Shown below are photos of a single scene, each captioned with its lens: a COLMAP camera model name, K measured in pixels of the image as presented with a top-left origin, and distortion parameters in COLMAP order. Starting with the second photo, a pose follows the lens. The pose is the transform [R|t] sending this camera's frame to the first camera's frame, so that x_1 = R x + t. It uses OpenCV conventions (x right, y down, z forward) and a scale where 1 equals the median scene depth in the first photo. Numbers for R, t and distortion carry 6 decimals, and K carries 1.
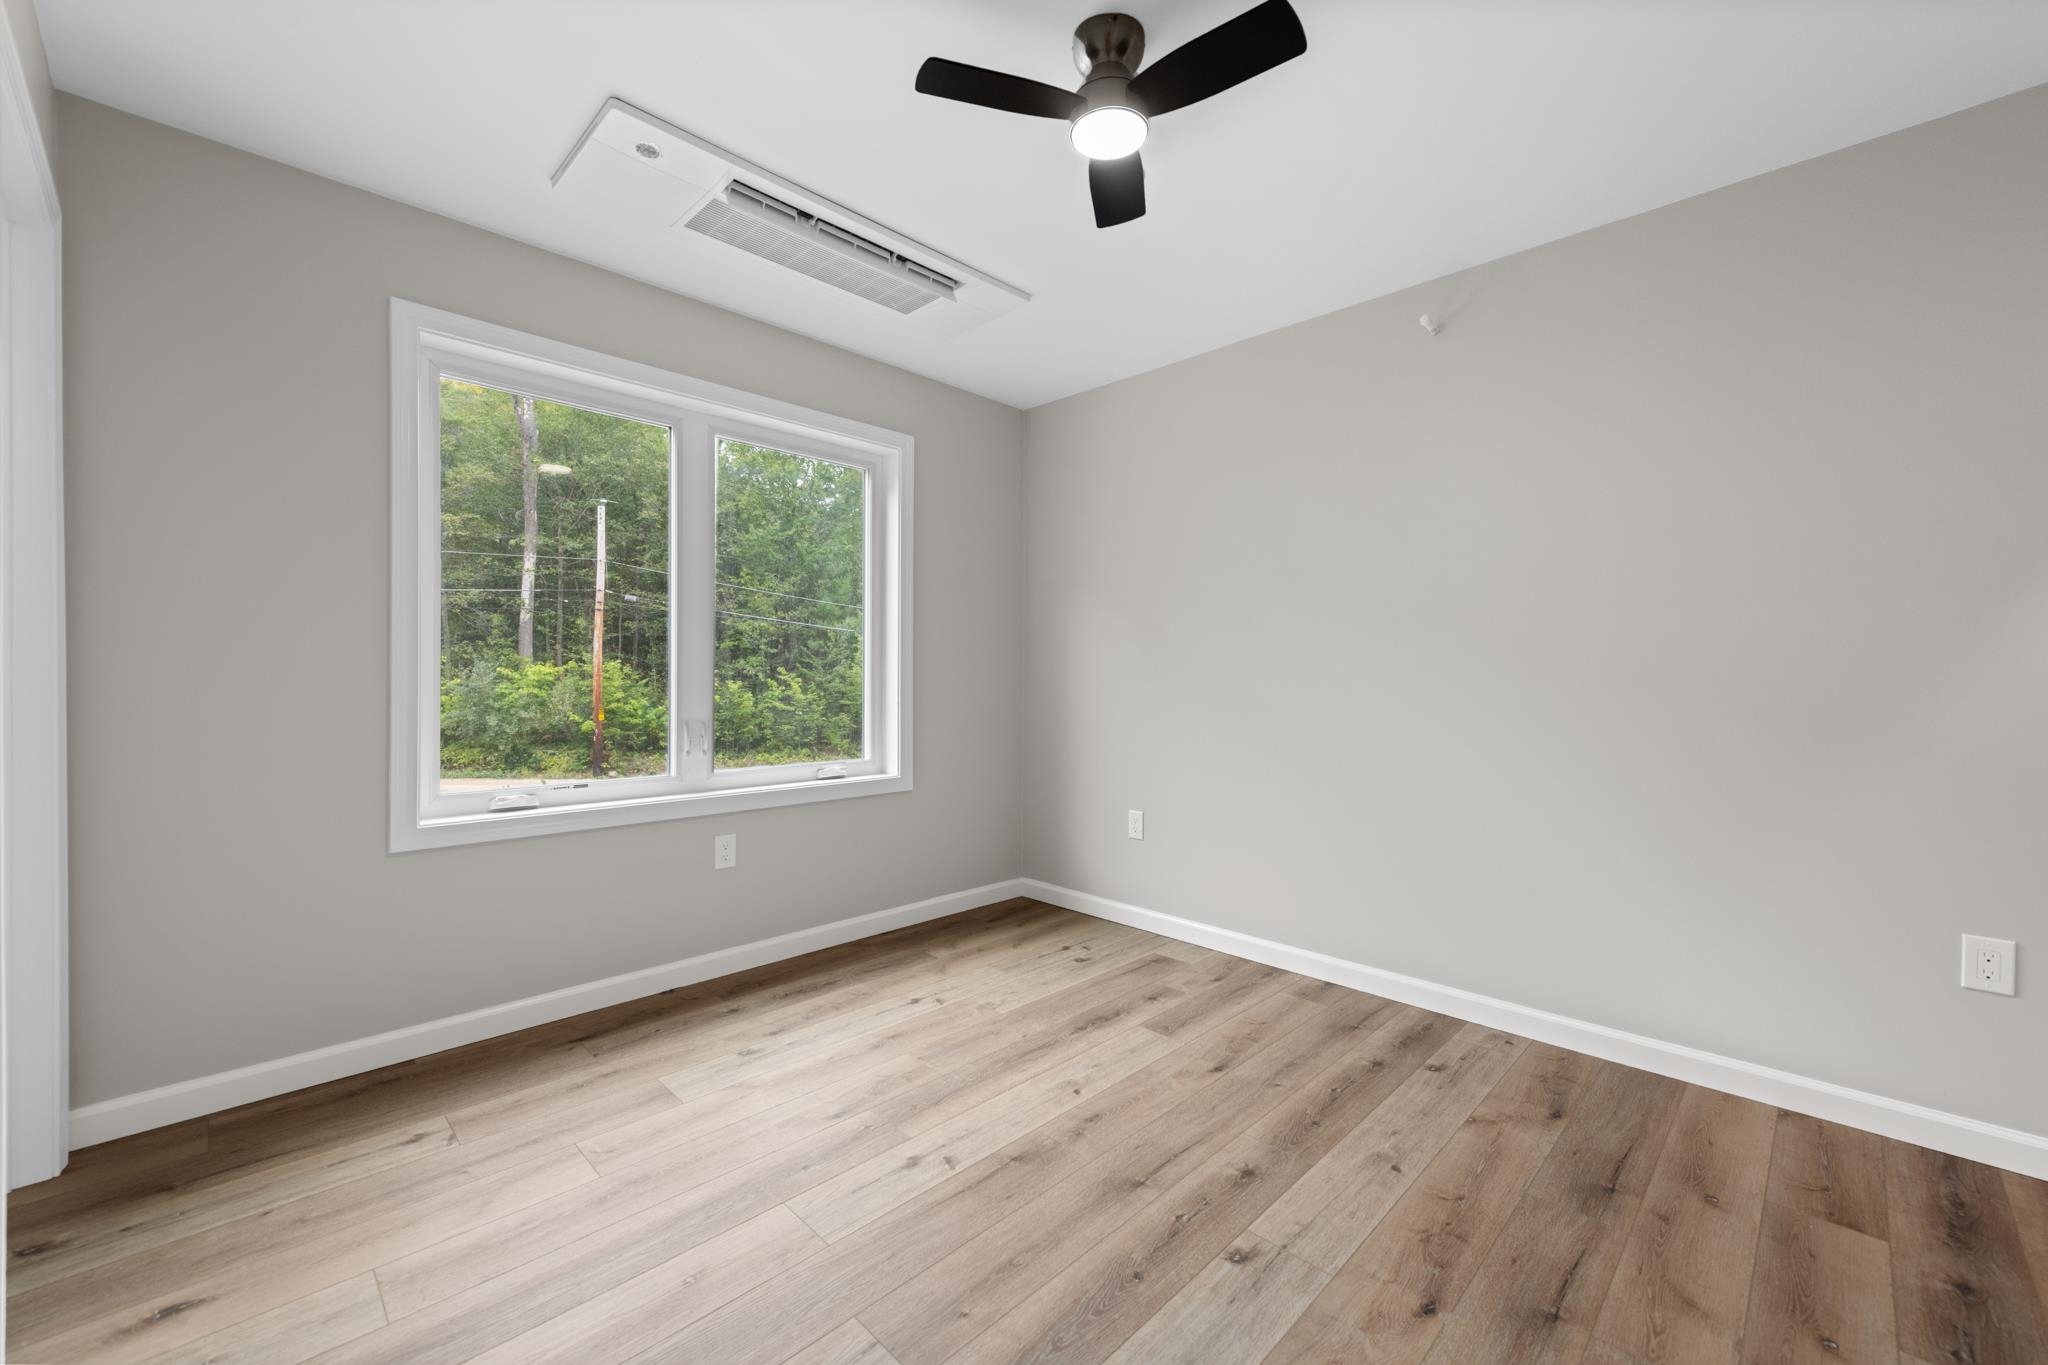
lens RADIAL K [[806.4, 0, 1018.2], [0, 806.4, 688.6], [0, 0, 1]] dist [0.009487, -0.002976]
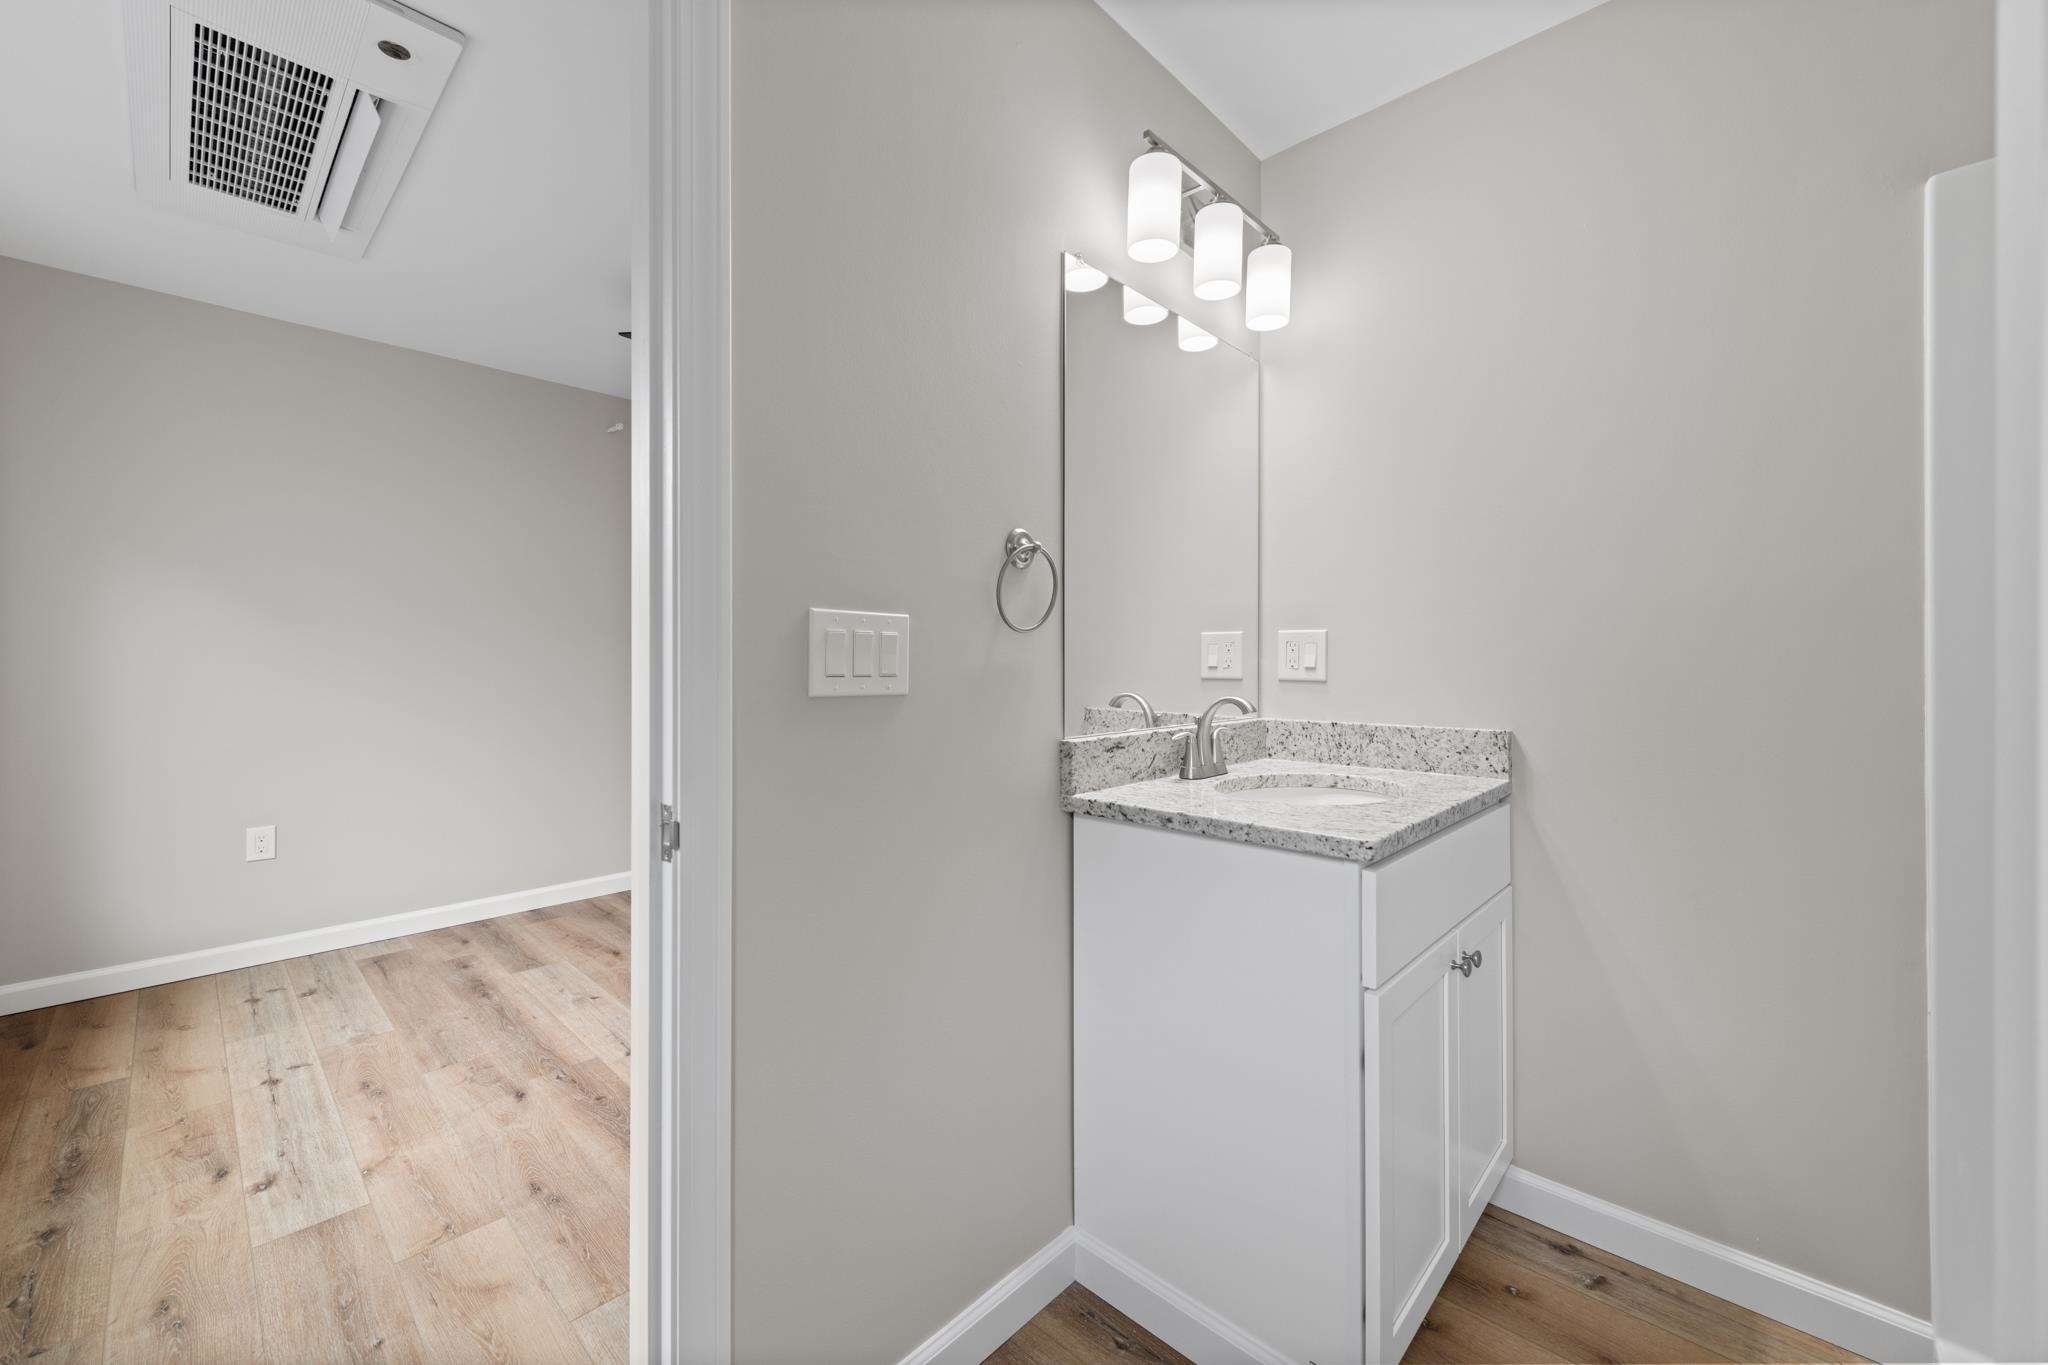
lens RADIAL K [[806.4, 0, 1040.3], [0, 806.4, 683.4], [0, 0, 1]] dist [0.009487, -0.002976]
pose [[-0.047060, -0.030854, 0.998415, -1.021042], [0.015911, 0.999373, 0.031634, -0.020222], [-0.998765, 0.017375, -0.046539, 0.293563]]
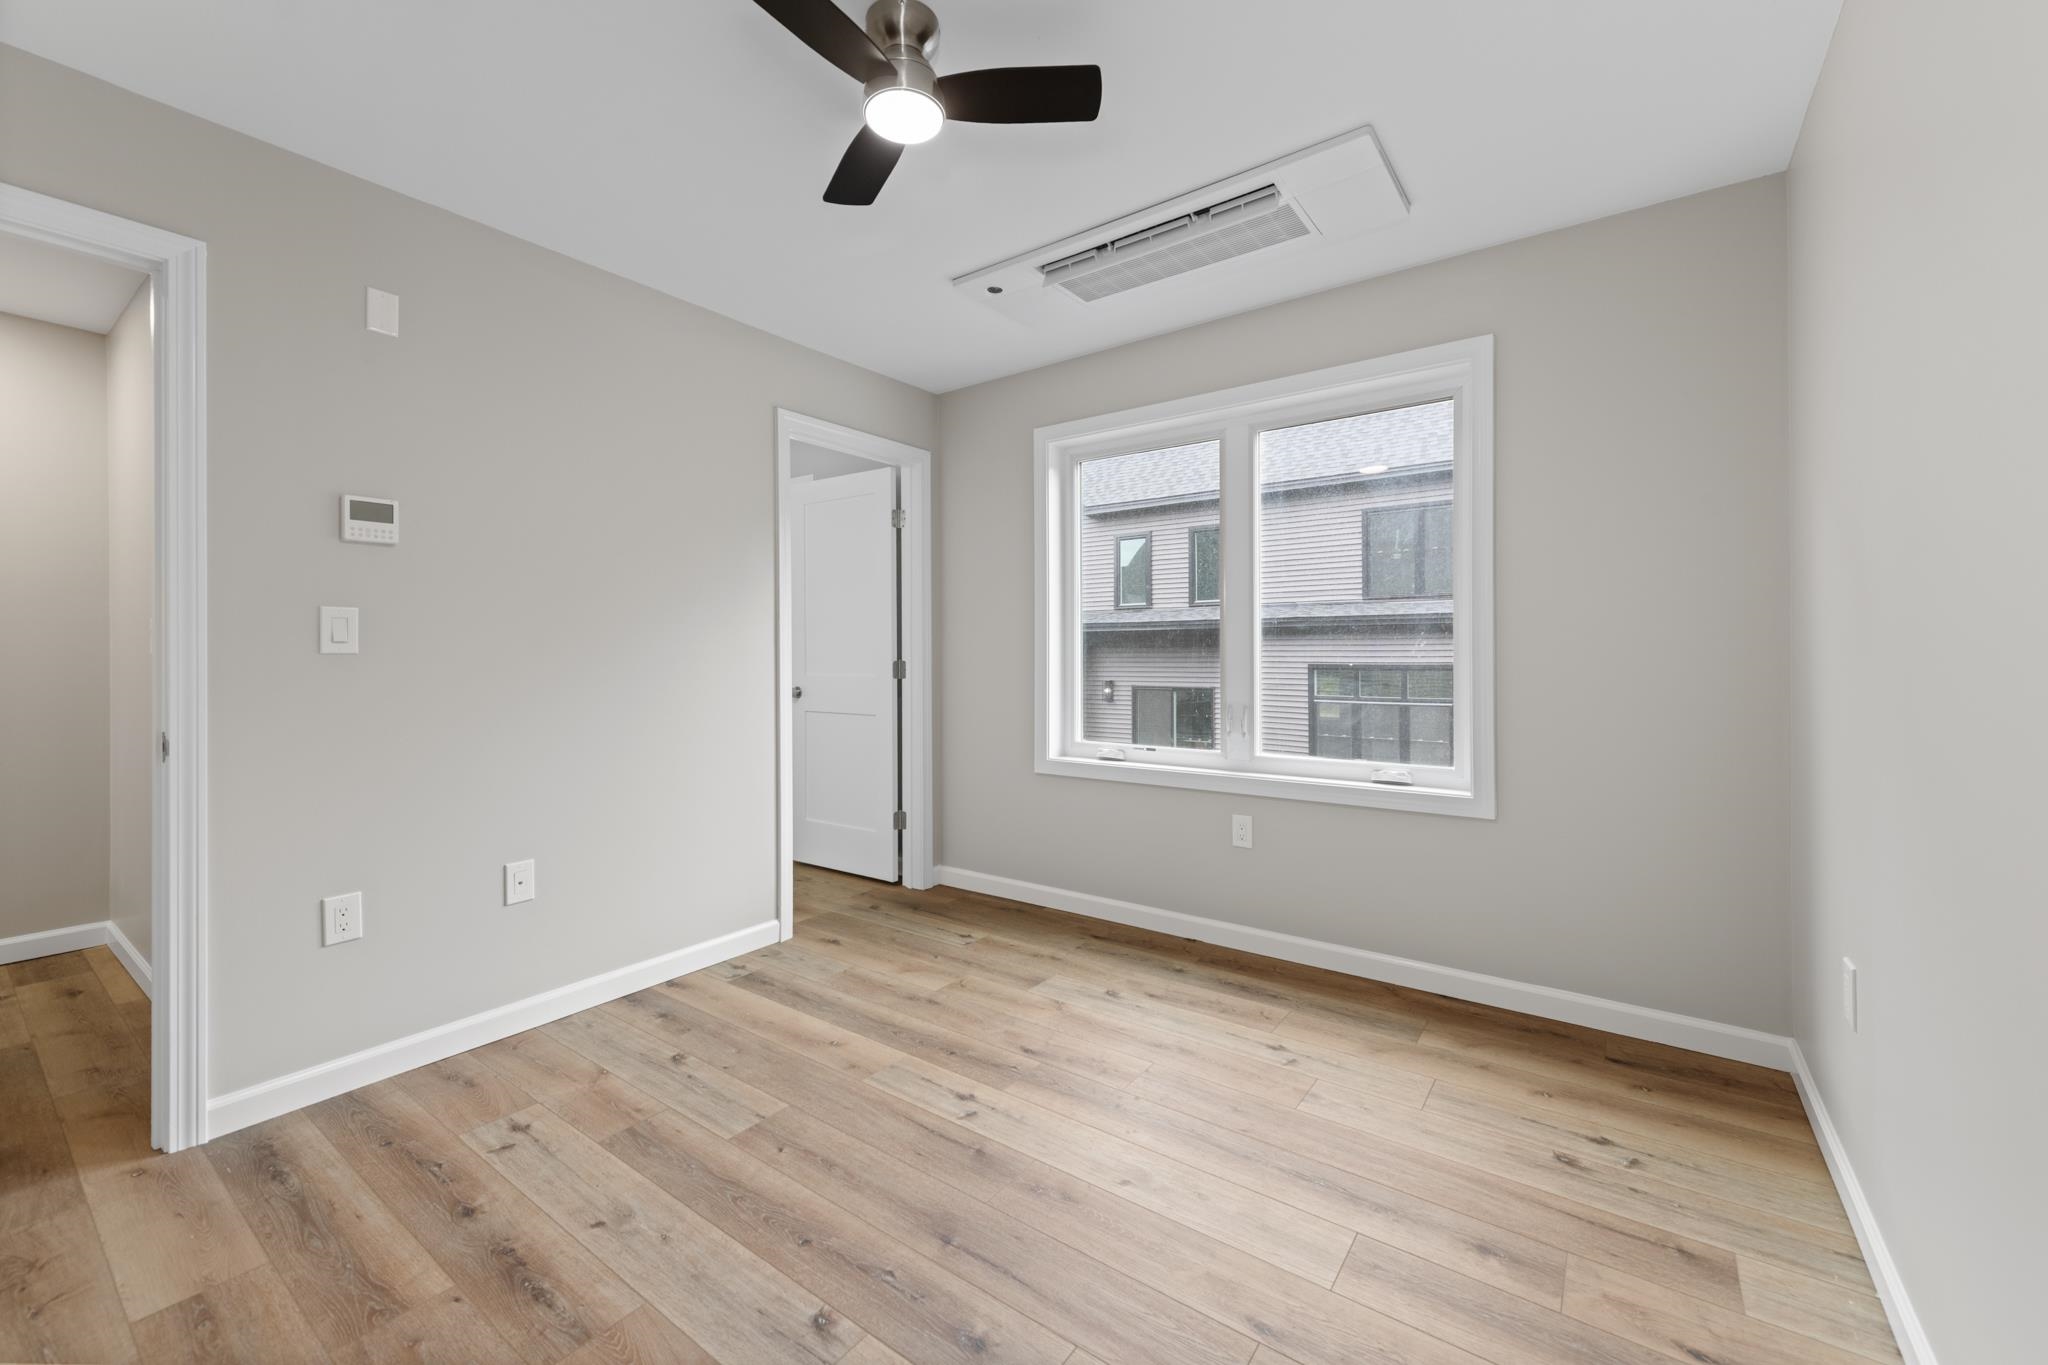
lens RADIAL K [[806.4, 0, 1029.8], [0, 806.4, 658.9], [0, 0, 1]] dist [0.009487, -0.002976]
pose [[0.164596, 0.000151, -0.986361, 0.715562], [-0.012389, 0.999921, -0.001914, -0.017285], [0.986283, 0.012535, 0.164584, 0.643475]]
